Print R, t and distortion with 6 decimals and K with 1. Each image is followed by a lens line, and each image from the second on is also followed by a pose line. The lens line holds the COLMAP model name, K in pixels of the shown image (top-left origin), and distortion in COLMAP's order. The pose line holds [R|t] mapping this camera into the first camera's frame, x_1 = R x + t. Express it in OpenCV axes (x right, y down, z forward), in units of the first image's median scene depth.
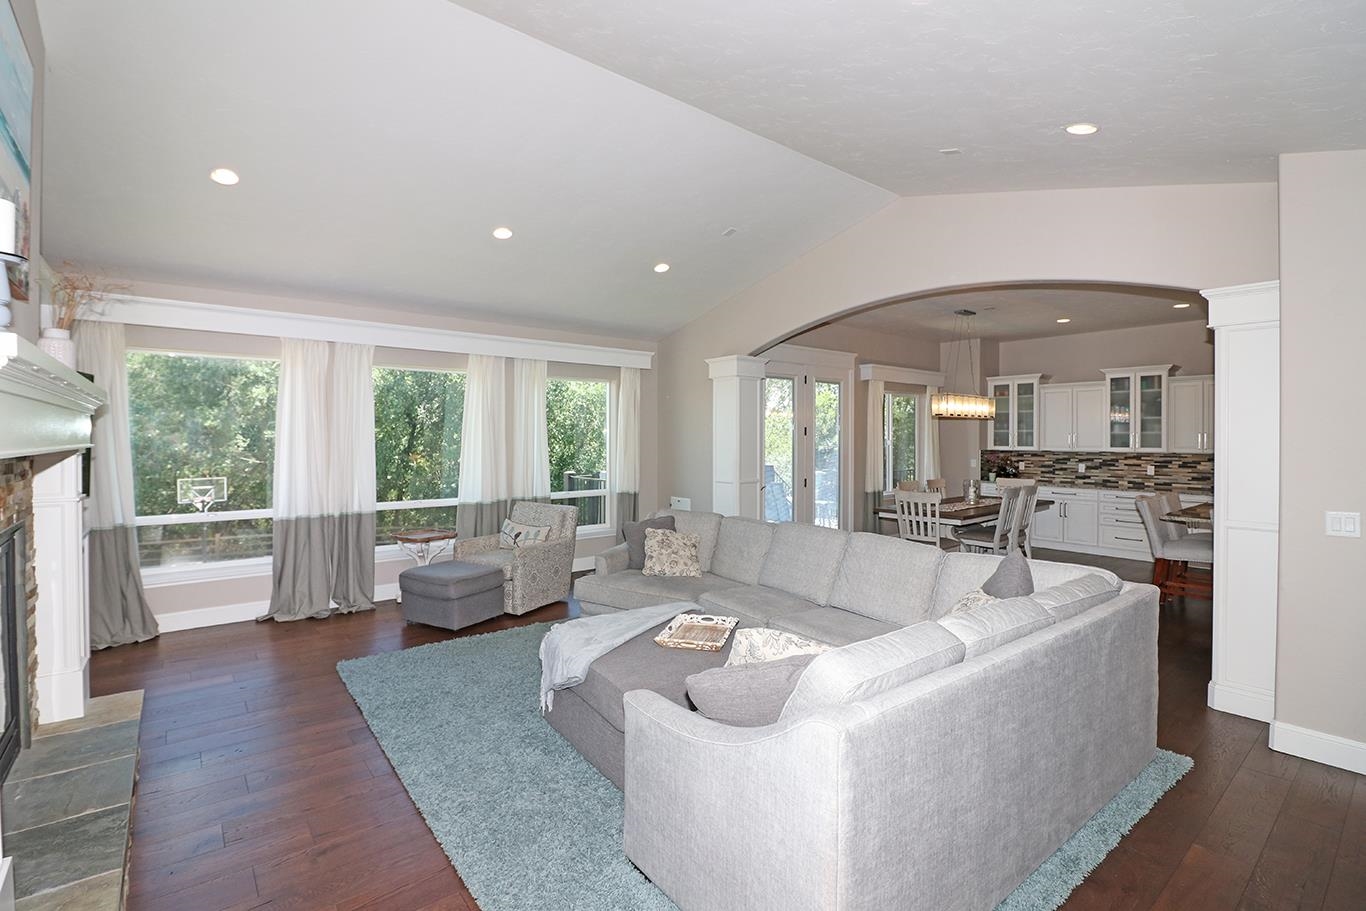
lens RADIAL K [[626.9, 0, 689.5], [0, 626.9, 434.4], [0, 0, 1]] dist [-0.002544, -0.000433]
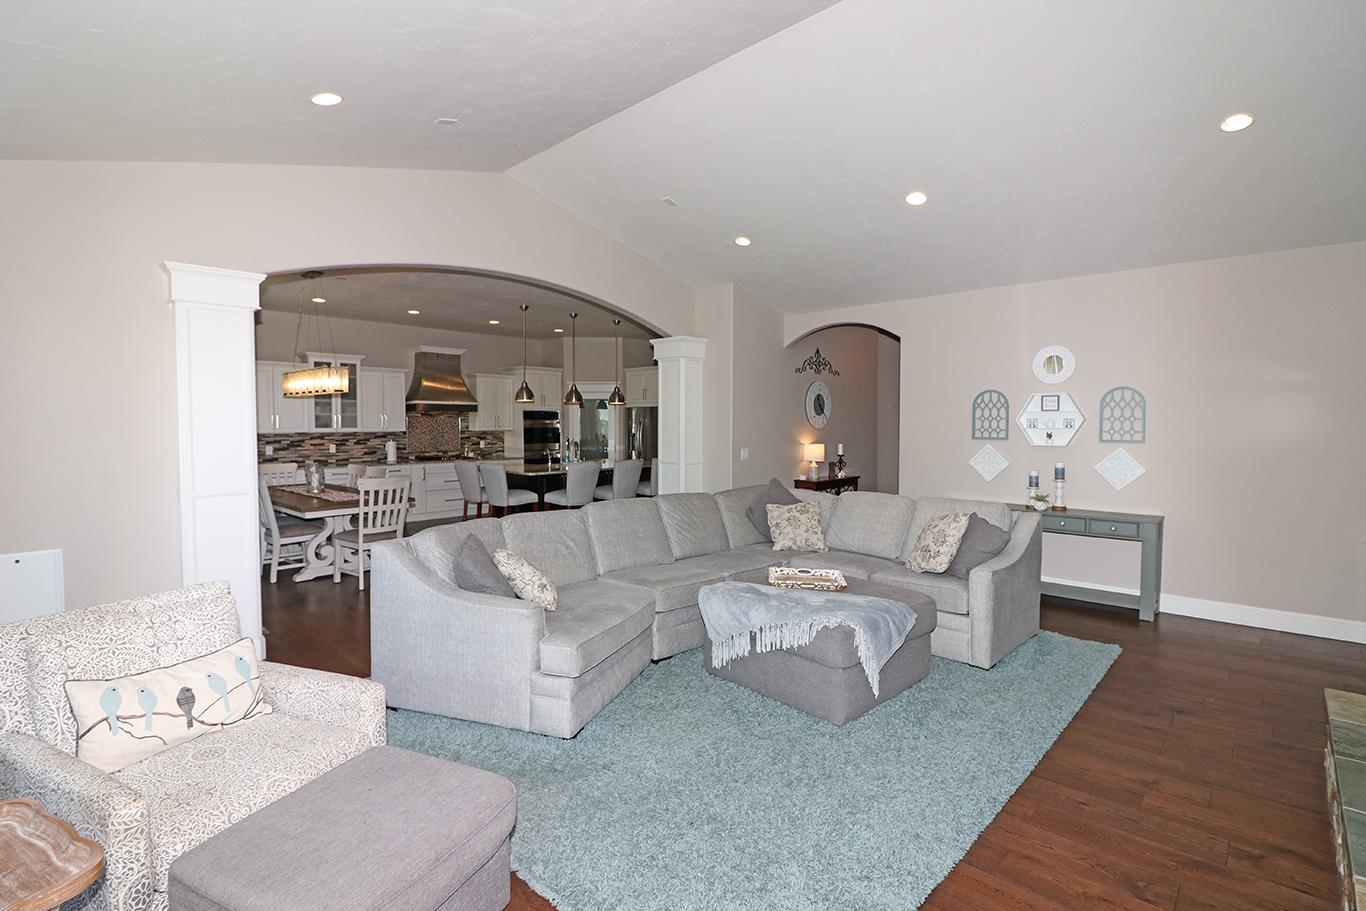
lens RADIAL K [[643.3, 0, 666.4], [0, 643.3, 439.2], [0, 0, 1]] dist [-0.016207, -0.000091]
pose [[-0.102582, -0.030273, 0.994264, -0.424756], [-0.004056, 0.999541, 0.030015, 0.004463], [-0.994716, -0.000954, -0.102657, 0.504090]]
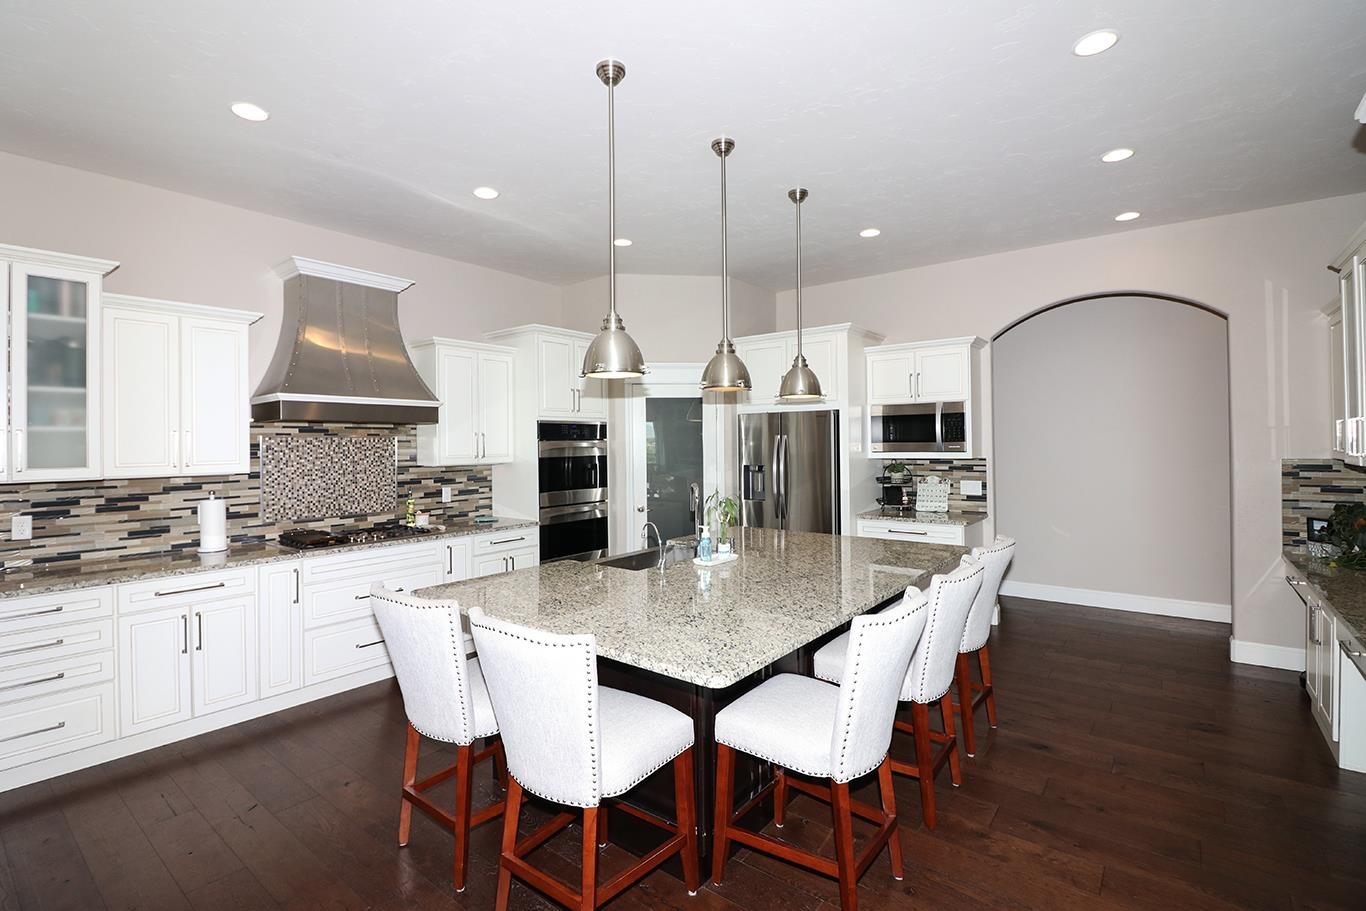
lens RADIAL K [[643.3, 0, 666.4], [0, 643.3, 439.2], [0, 0, 1]] dist [-0.016207, -0.000091]
pose [[-0.189538, 0.001400, 0.981872, 0.266259], [0.005251, 0.999986, -0.000413, 0.005065], [-0.981859, 0.005077, -0.189543, 0.650305]]
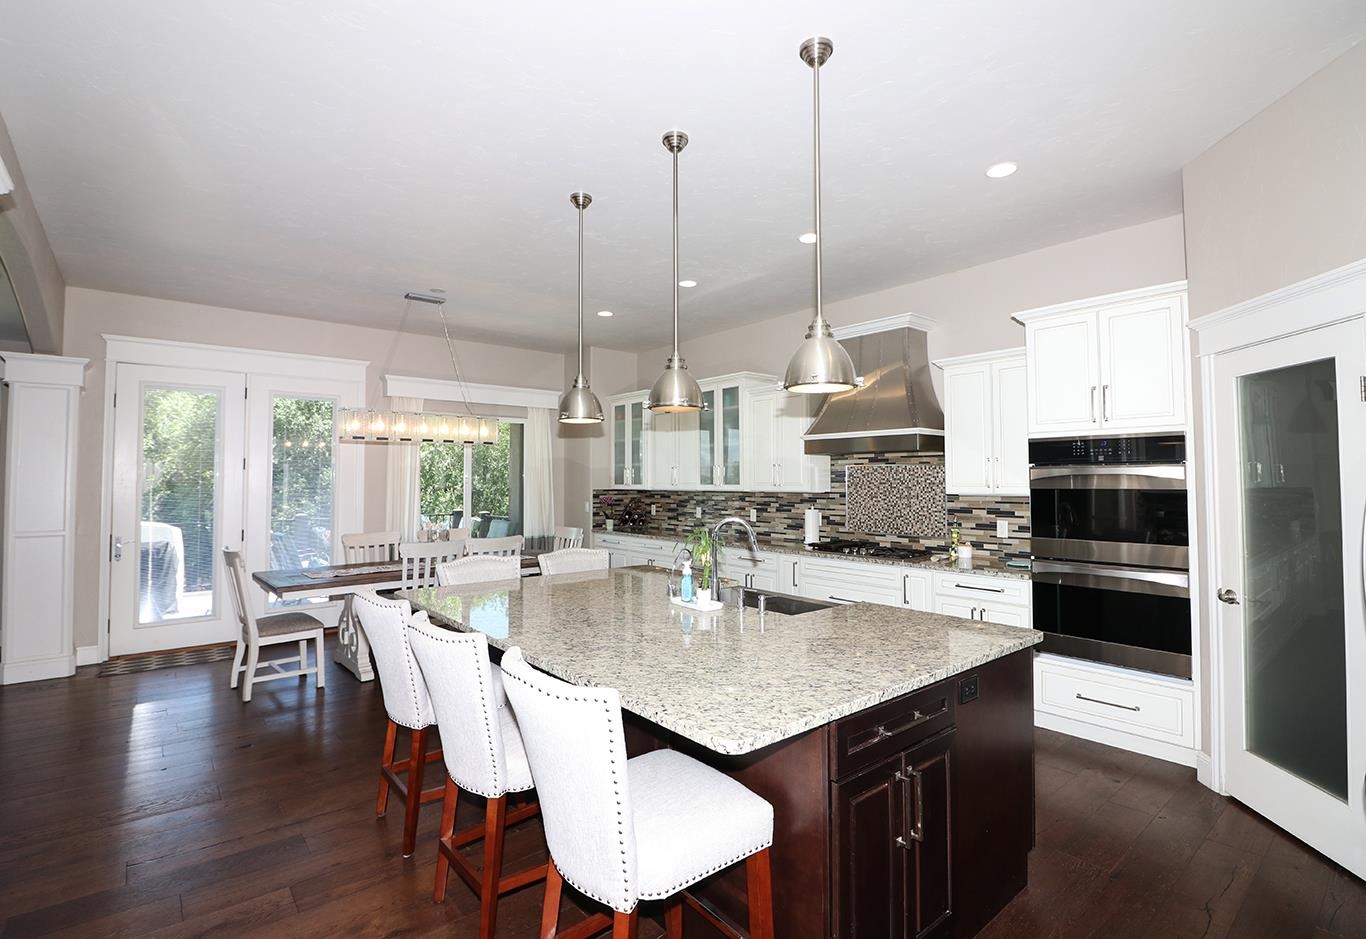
lens RADIAL K [[654.7, 0, 679.6], [0, 654.7, 458.6], [0, 0, 1]] dist [0.000738, 0.000073]
pose [[0.999967, -0.007620, -0.002826, 0.620451], [0.007539, 0.999590, -0.027626, 0.010673], [0.003035, 0.027604, 0.999614, 0.214021]]
